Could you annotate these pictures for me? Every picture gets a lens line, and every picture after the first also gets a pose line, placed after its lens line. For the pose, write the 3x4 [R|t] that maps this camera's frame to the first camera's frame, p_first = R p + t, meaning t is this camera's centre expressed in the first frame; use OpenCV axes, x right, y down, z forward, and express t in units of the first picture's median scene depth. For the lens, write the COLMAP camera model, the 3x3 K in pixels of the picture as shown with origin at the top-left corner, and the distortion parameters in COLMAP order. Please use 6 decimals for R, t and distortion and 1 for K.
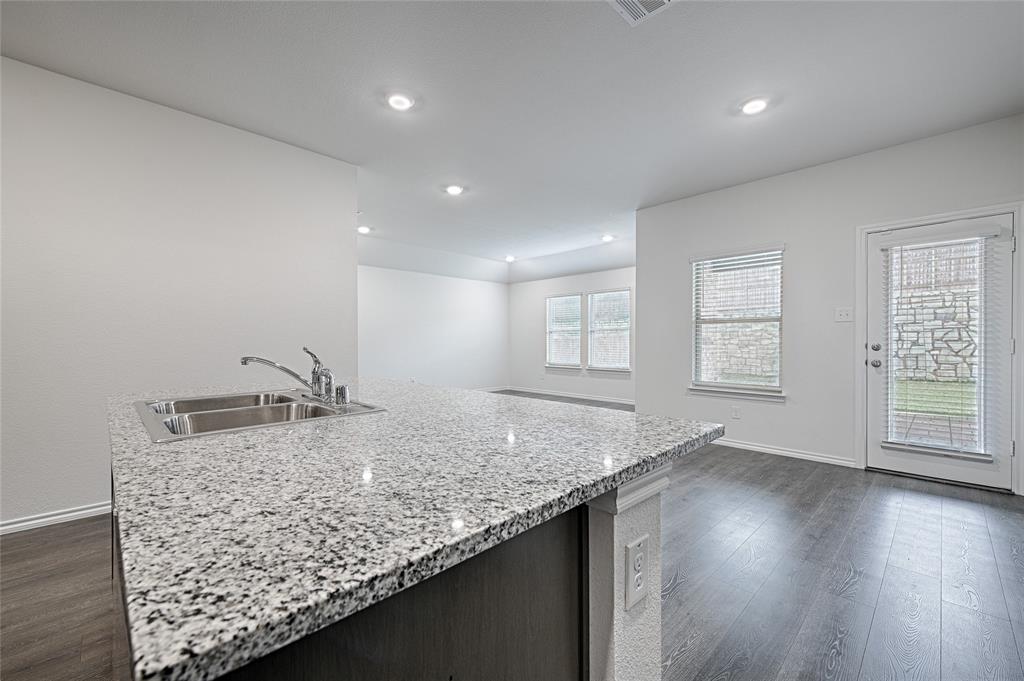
lens RADIAL K [[418.5, 0, 507.7], [0, 418.5, 342.3], [0, 0, 1]] dist [0.008608, -0.000518]
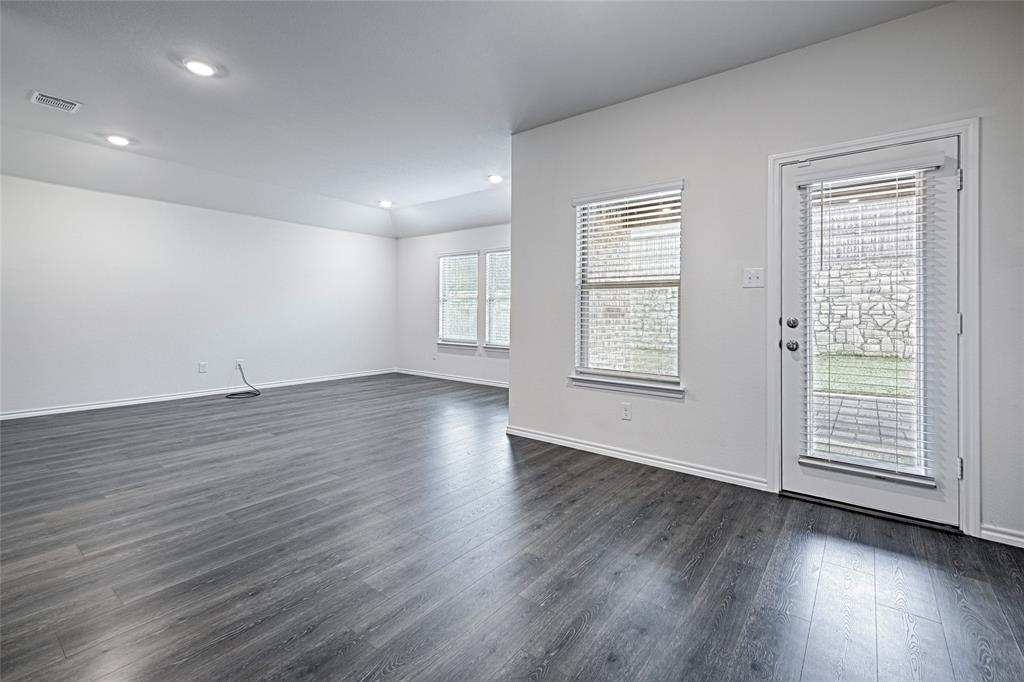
lens RADIAL K [[419.5, 0, 552.4], [0, 419.5, 307.0], [0, 0, 1]] dist [0.009765, 0.000265]
pose [[0.987211, 0.010531, 0.159074, 0.298703], [-0.008223, 0.999851, -0.015160, -0.001168], [-0.159210, 0.013658, 0.987150, 0.298618]]
